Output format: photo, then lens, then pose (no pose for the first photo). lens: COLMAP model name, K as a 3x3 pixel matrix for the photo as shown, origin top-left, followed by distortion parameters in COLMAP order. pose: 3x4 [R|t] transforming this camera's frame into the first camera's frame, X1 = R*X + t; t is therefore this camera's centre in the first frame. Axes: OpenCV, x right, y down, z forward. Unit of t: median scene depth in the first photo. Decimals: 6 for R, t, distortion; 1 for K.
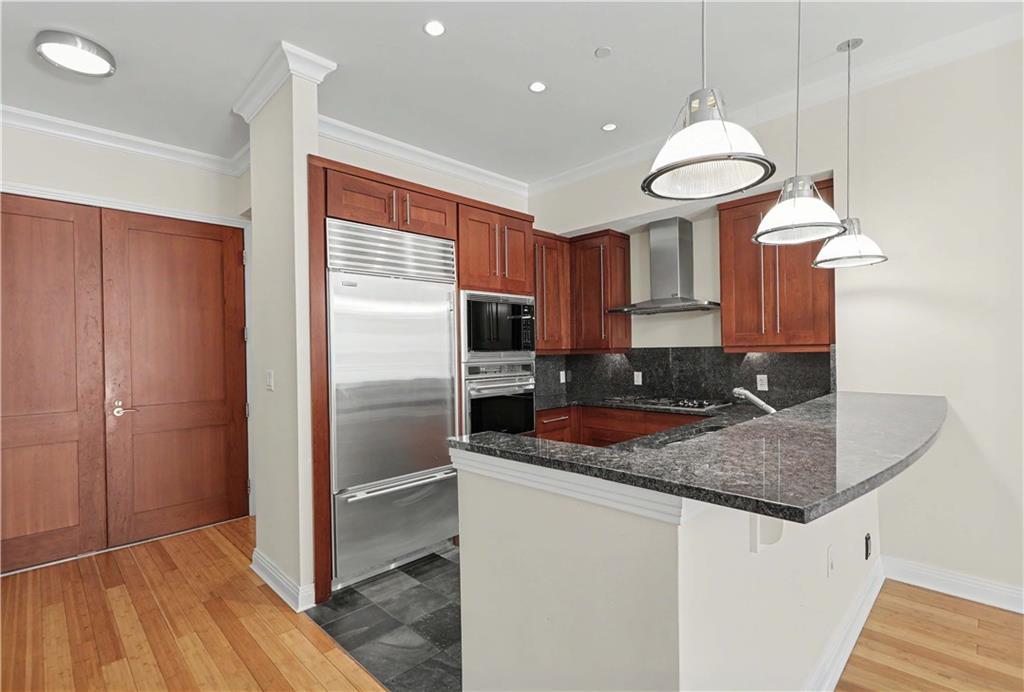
lens RADIAL K [[485.5, 0, 515.1], [0, 485.5, 348.0], [0, 0, 1]] dist [0.002046, -0.000358]
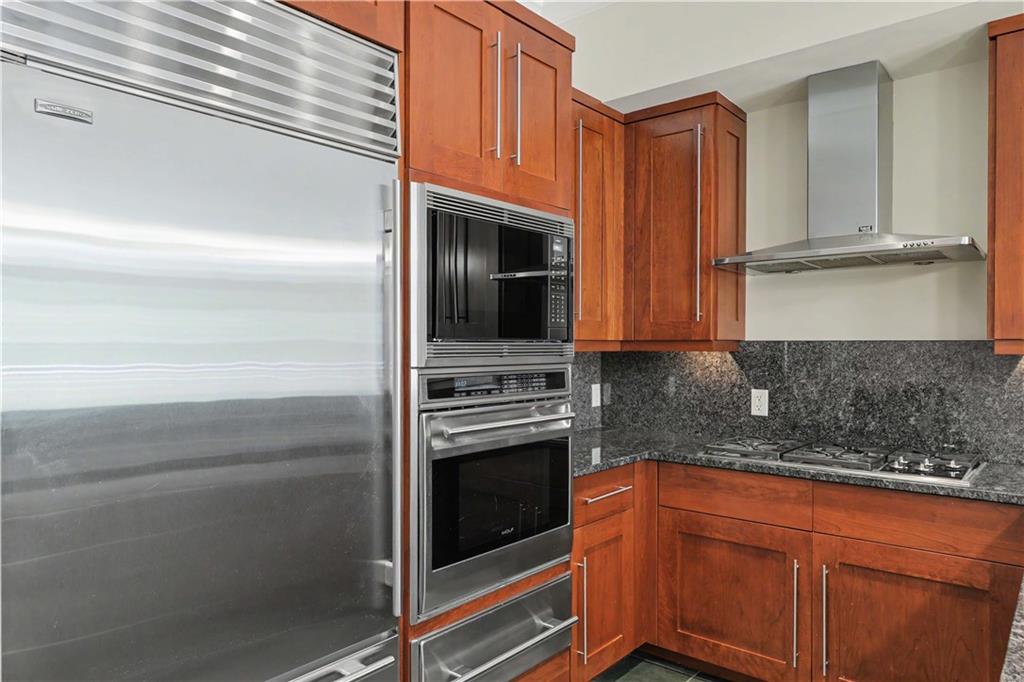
lens RADIAL K [[677.1, 0, 509.4], [0, 677.1, 348.0], [0, 0, 1]] dist [0.002459, 0.000128]
pose [[0.996827, 0.017524, 0.077646, -0.064840], [-0.018315, 0.999787, 0.009490, 0.006239], [-0.077463, -0.010882, 0.996936, 0.394567]]
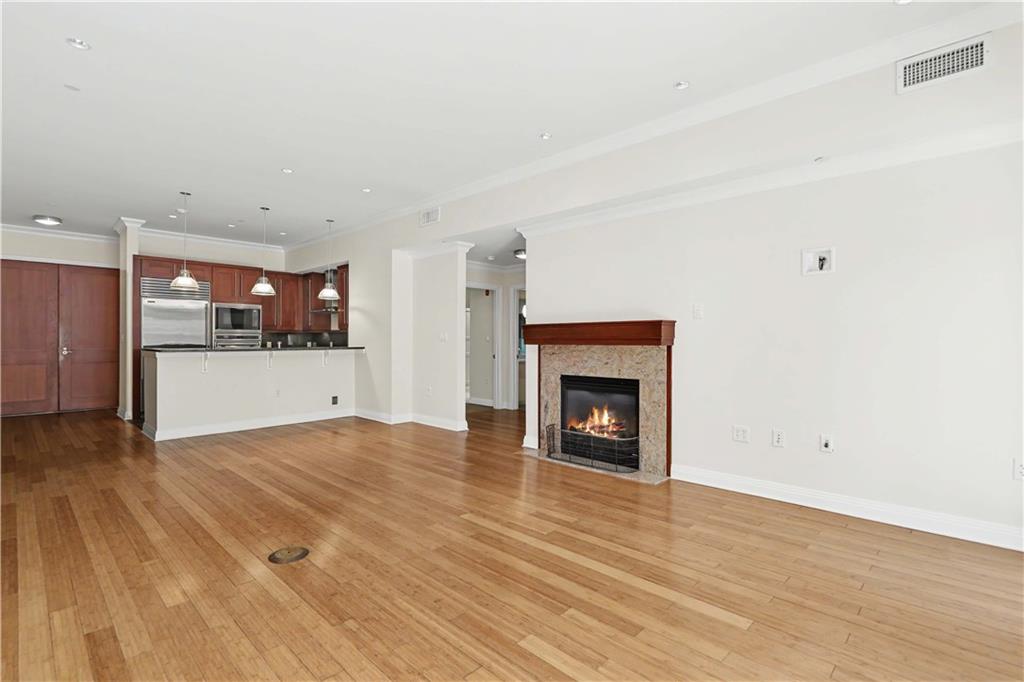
lens RADIAL K [[485.5, 0, 513.9], [0, 485.5, 337.1], [0, 0, 1]] dist [0.002046, -0.000358]
pose [[0.999603, 0.017977, 0.021676, 1.142017], [-0.017976, 0.999838, -0.000267, 0.019015], [-0.021677, -0.000123, 0.999765, -1.221963]]
